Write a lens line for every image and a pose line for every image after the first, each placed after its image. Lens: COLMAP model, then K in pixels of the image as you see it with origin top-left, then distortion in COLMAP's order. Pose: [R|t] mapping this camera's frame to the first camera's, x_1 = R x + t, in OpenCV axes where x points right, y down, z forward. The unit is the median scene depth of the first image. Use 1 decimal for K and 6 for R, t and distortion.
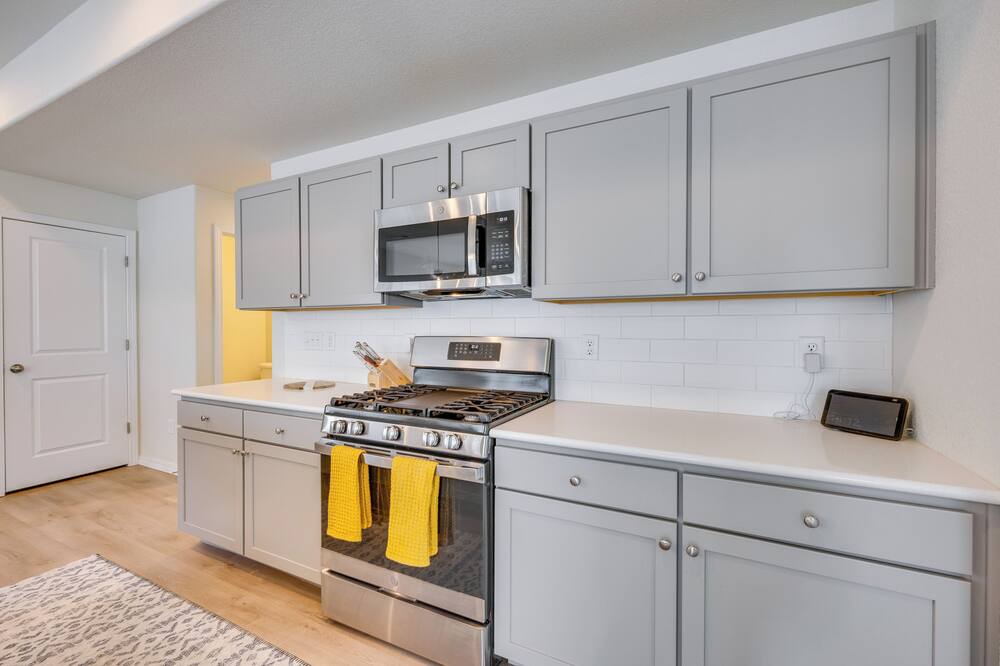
lens RADIAL K [[405.8, 0, 502.5], [0, 405.8, 333.4], [0, 0, 1]] dist [-0.014236, 0.000078]
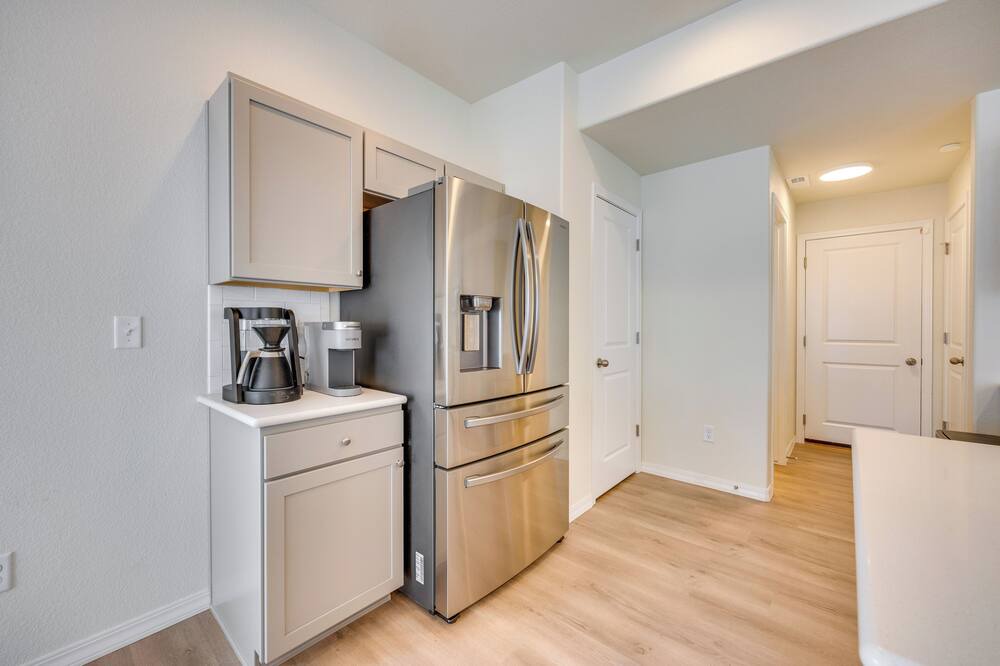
lens RADIAL K [[405.8, 0, 499.3], [0, 405.8, 333.0], [0, 0, 1]] dist [-0.014236, 0.000078]
pose [[0.963127, -0.003333, -0.269026, -2.008967], [-0.000006, 0.999923, -0.012409, 0.053678], [0.269046, 0.011953, 0.963053, 0.092461]]
